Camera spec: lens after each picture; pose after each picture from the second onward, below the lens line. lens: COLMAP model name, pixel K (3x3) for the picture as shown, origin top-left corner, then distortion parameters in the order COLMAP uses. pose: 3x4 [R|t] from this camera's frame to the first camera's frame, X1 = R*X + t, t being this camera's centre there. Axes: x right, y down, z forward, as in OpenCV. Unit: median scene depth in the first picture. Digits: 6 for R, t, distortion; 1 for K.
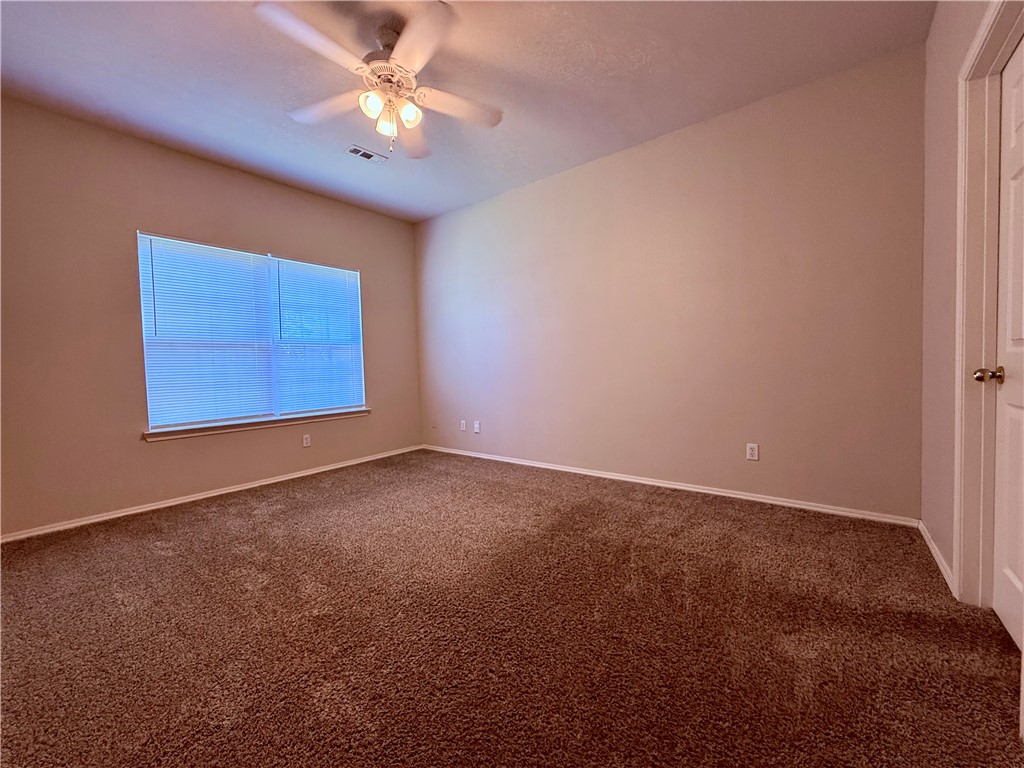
lens RADIAL K [[411.1, 0, 510.6], [0, 411.1, 382.3], [0, 0, 1]] dist [-0.000625, -0.000320]
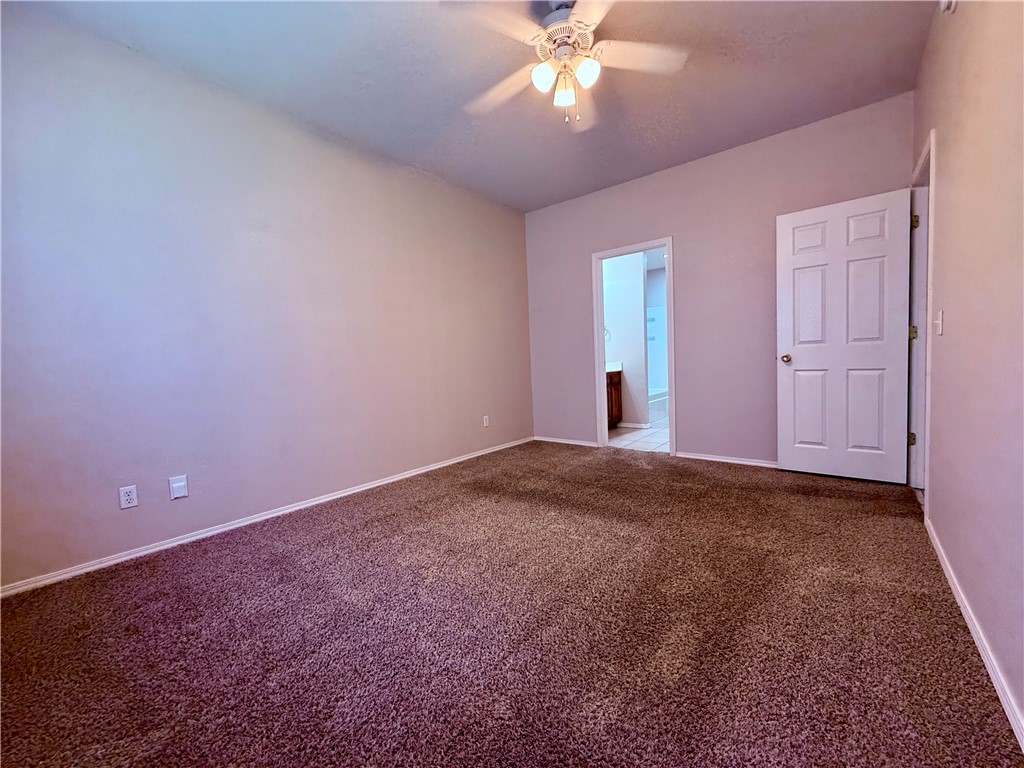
lens RADIAL K [[411.1, 0, 510.6], [0, 411.1, 382.3], [0, 0, 1]] dist [-0.000625, -0.000320]
pose [[0.022423, -0.034290, 0.999160, -0.931349], [0.071758, 0.996889, 0.032602, -0.019270], [-0.997170, 0.070966, 0.024813, 0.856773]]
